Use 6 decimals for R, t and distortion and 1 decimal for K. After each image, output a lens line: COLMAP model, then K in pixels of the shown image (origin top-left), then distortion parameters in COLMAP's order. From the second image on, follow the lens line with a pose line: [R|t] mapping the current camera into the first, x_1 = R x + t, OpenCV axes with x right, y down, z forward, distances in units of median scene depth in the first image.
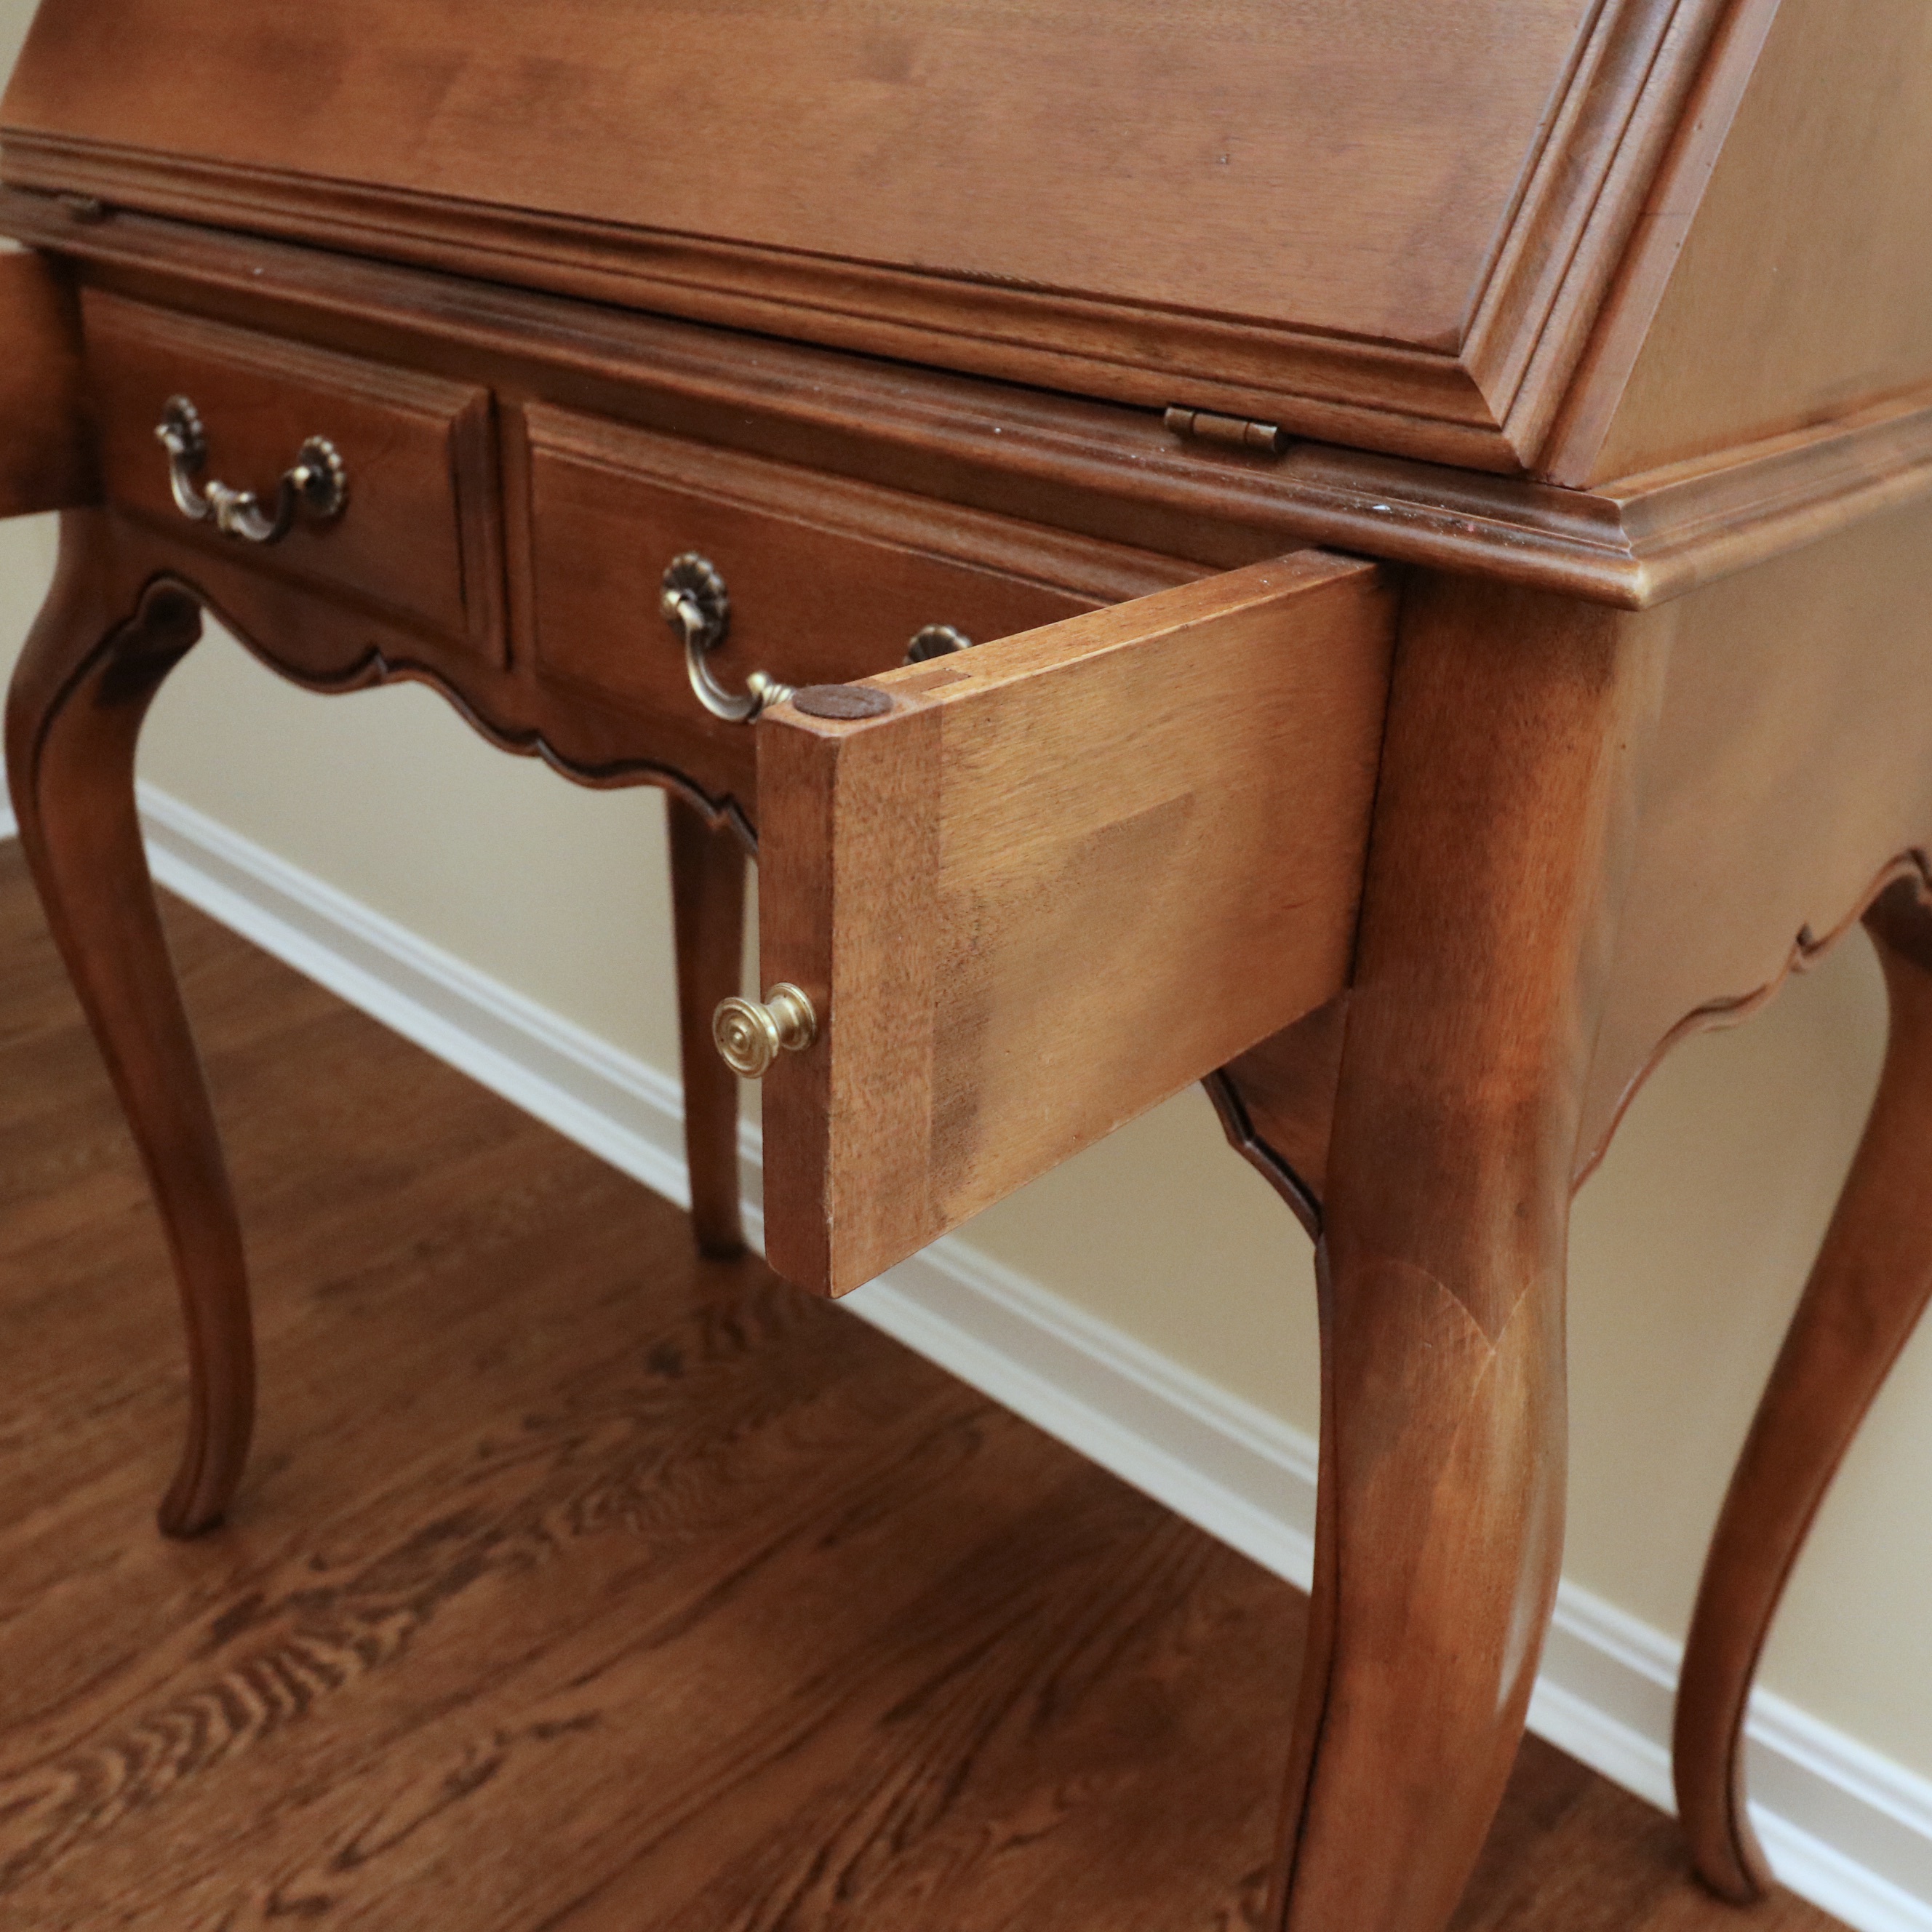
lens RADIAL K [[1905.6, 0, 994.8], [0, 1905.6, 937.8], [0, 0, 1]] dist [0.008055, -0.000843]
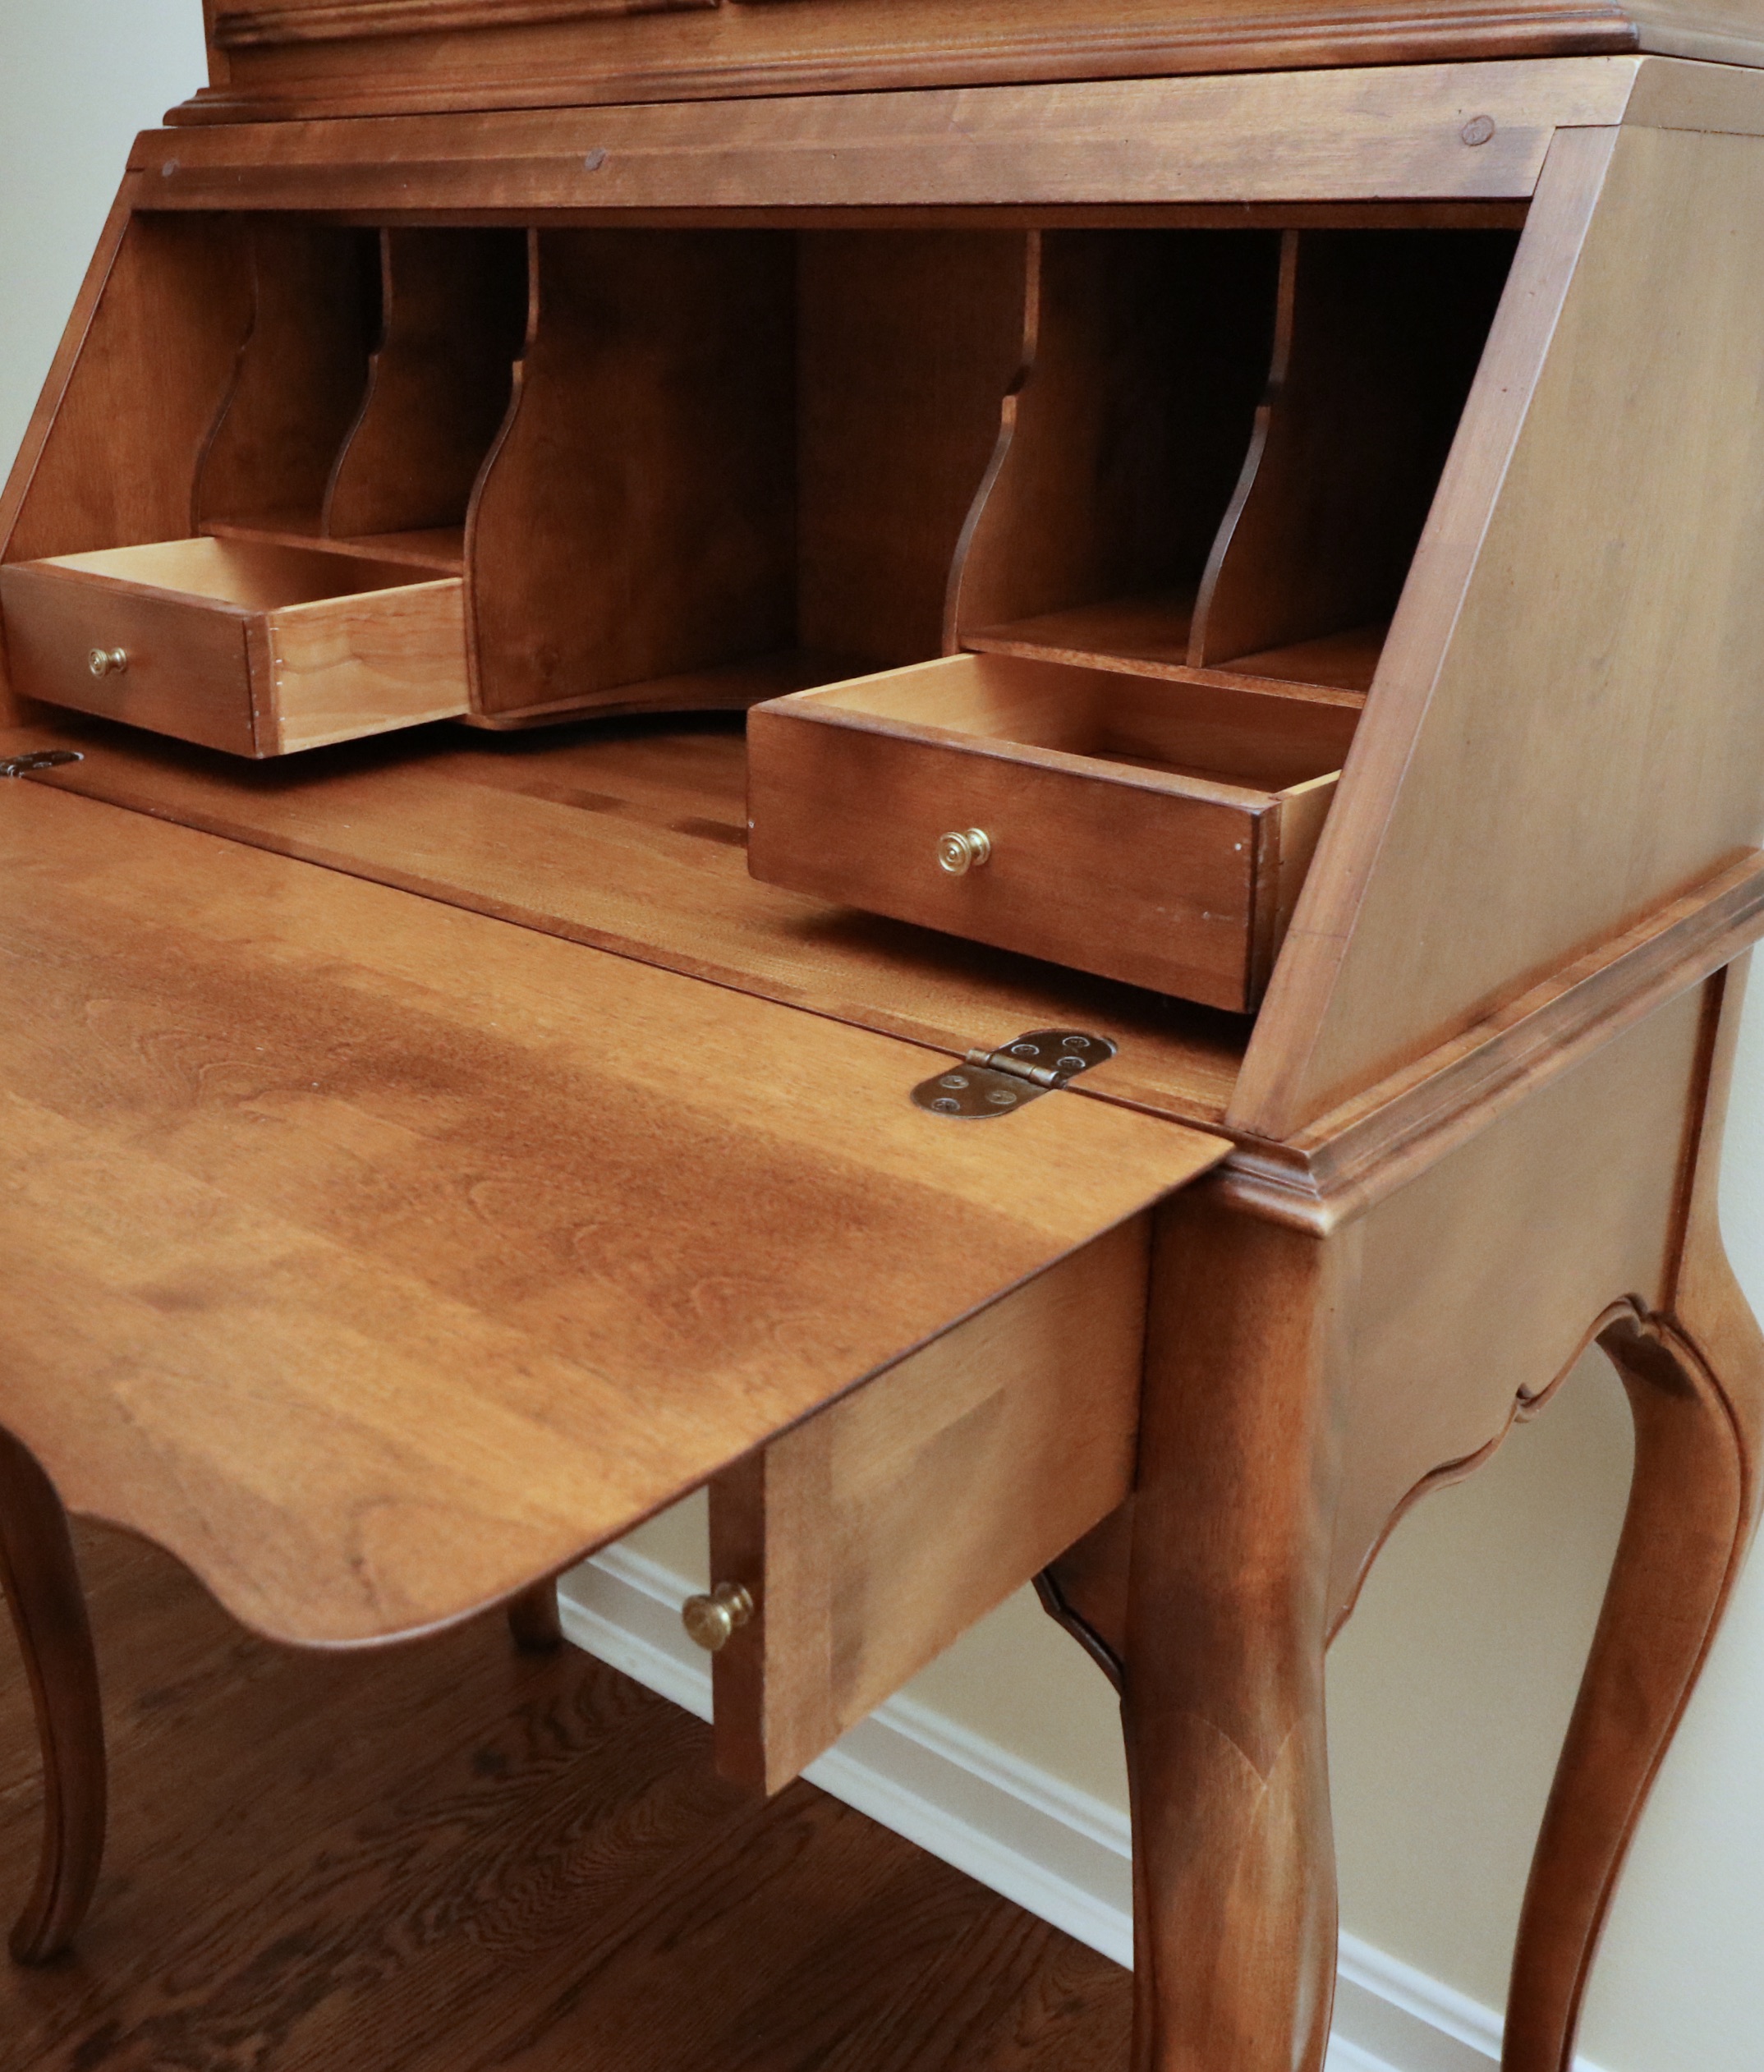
lens RADIAL K [[2152.4, 0, 744.6], [0, 2152.4, 1036.8], [0, 0, 1]] dist [-0.001102, 0.002914]
pose [[0.999019, -0.043925, -0.005556, -0.038389], [0.043323, 0.995692, -0.081975, -0.131605], [0.009132, 0.081654, 0.996619, -0.344248]]
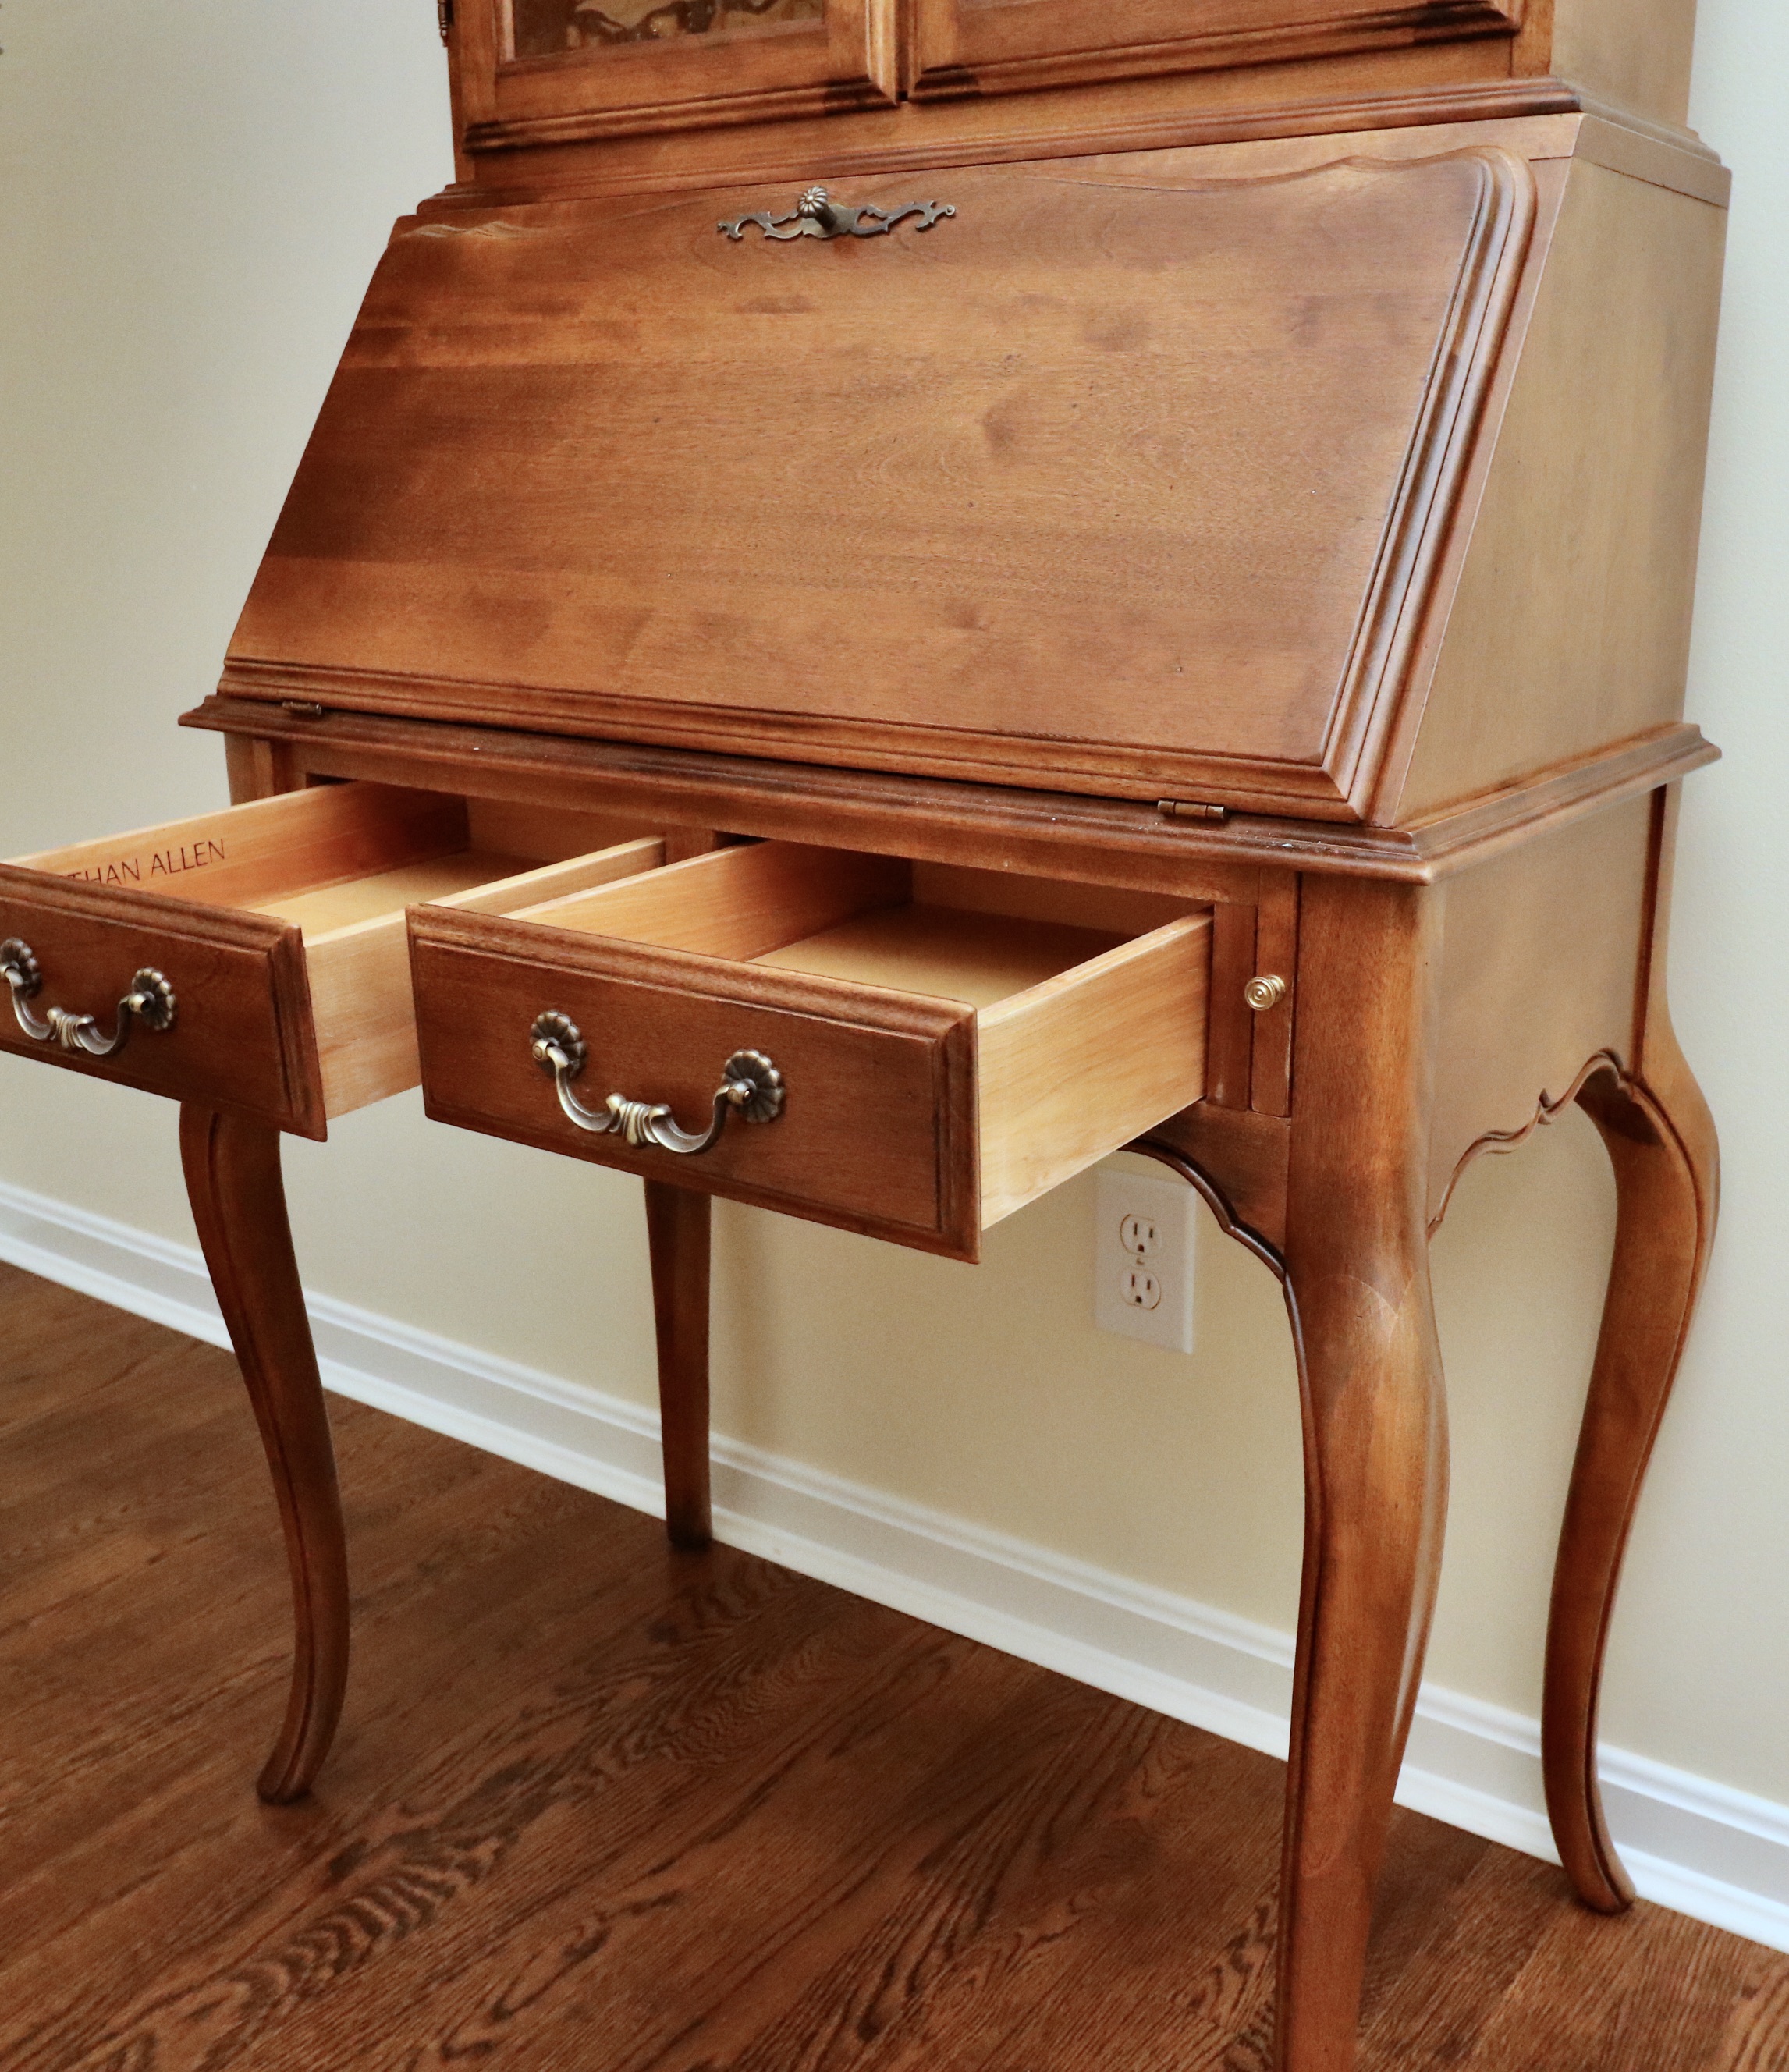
lens RADIAL K [[2044.9, 0, 964.2], [0, 2044.9, 1031.1], [0, 0, 1]] dist [0.007582, -0.008939]
pose [[0.990371, -0.073553, 0.117281, -0.250273], [0.091429, 0.983648, -0.155169, 0.164639], [-0.103950, 0.164398, 0.980902, -0.630730]]
